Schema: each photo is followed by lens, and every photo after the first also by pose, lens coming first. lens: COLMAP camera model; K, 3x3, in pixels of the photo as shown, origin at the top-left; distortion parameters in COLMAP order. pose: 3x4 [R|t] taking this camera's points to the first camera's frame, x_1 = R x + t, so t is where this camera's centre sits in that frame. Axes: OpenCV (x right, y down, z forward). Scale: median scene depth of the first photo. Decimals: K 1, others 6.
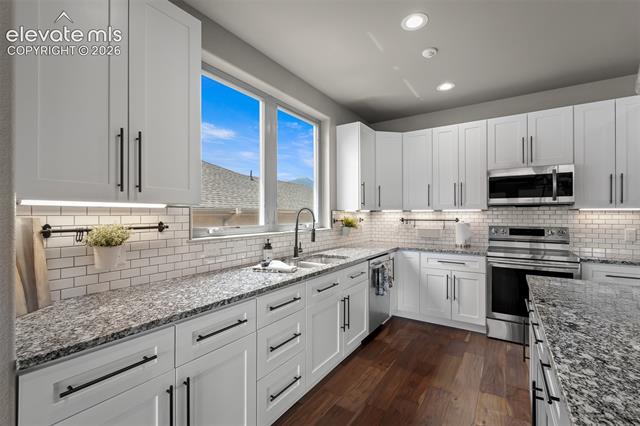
lens RADIAL K [[286.0, 0, 317.4], [0, 286.0, 214.0], [0, 0, 1]] dist [-0.001298, -0.000244]
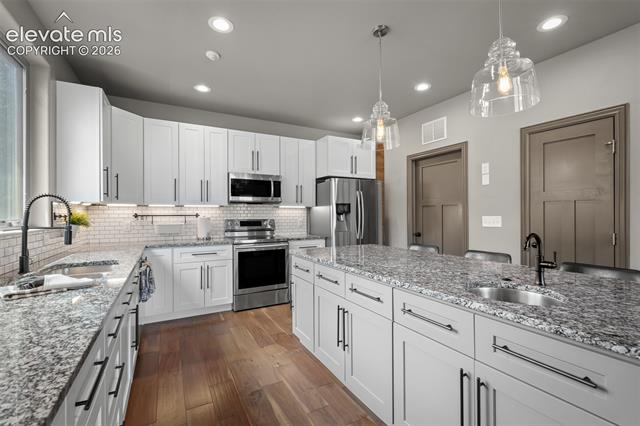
lens RADIAL K [[286.0, 0, 321.3], [0, 286.0, 213.4], [0, 0, 1]] dist [-0.001298, -0.000244]
pose [[0.457877, 0.000769, 0.889015, -0.274642], [0.000082, 1.000000, -0.000908, 0.018017], [-0.889016, 0.000489, 0.457877, 0.116576]]
